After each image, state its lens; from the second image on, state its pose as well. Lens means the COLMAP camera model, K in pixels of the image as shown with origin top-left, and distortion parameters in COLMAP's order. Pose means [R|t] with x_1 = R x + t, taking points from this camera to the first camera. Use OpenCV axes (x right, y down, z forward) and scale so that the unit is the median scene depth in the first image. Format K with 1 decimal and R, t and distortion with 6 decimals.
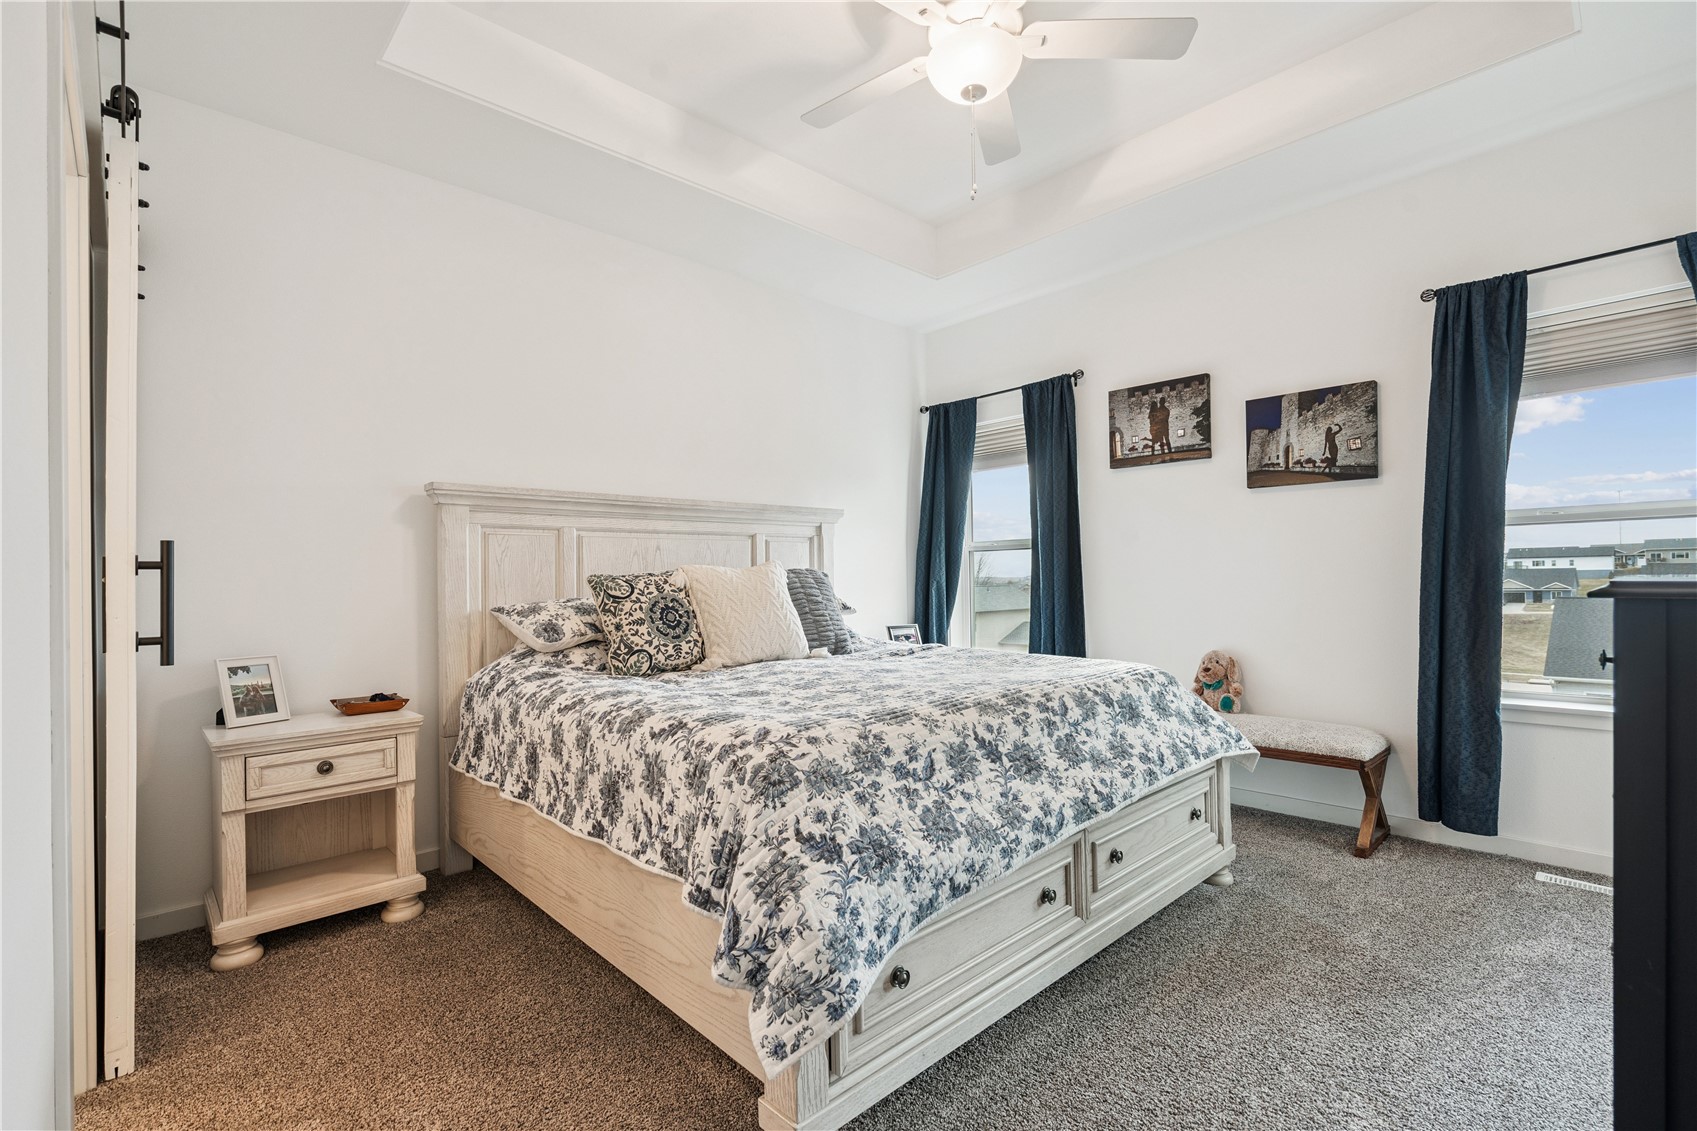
lens RADIAL K [[770.3, 0, 850.9], [0, 770.3, 571.5], [0, 0, 1]] dist [0.000128, -0.000238]
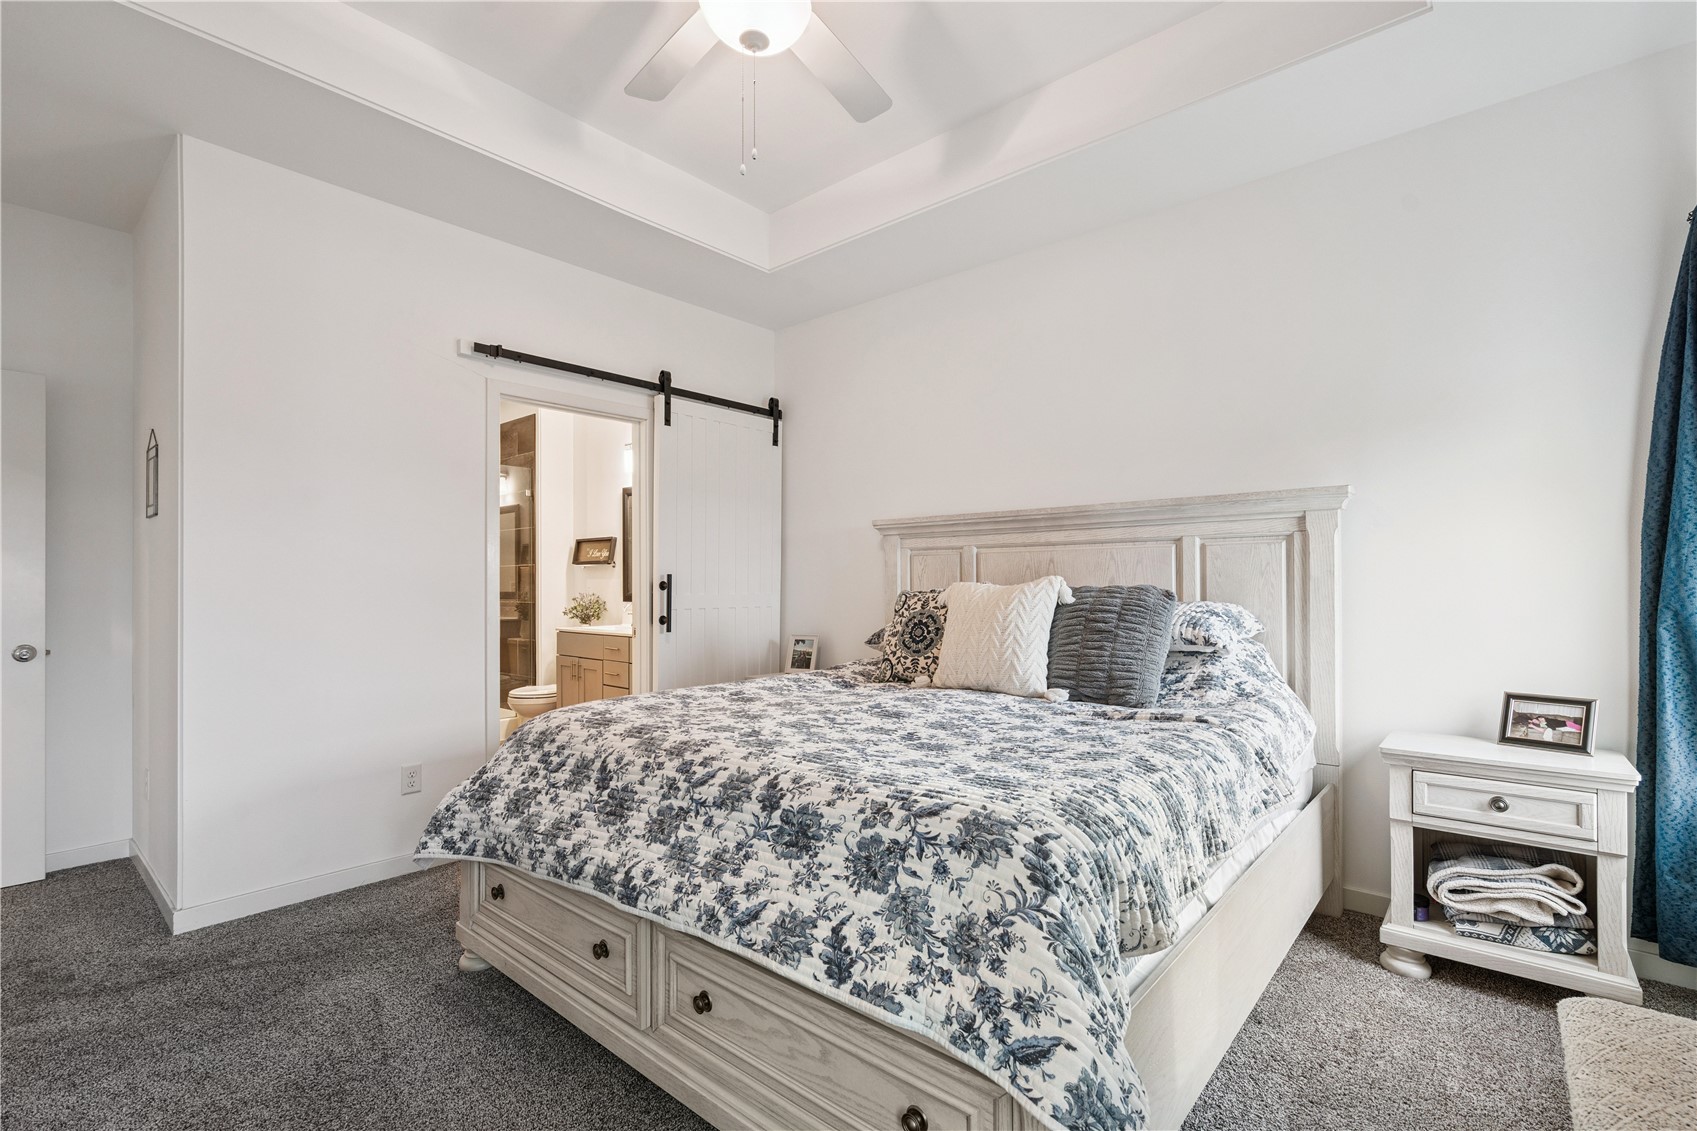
lens RADIAL K [[770.3, 0, 850.0], [0, 770.3, 574.3], [0, 0, 1]] dist [0.000128, -0.000238]
pose [[0.093488, 0.004318, -0.995611, 0.922603], [0.013711, 0.999890, 0.005624, -0.031545], [0.995526, -0.014176, 0.093419, 0.920513]]
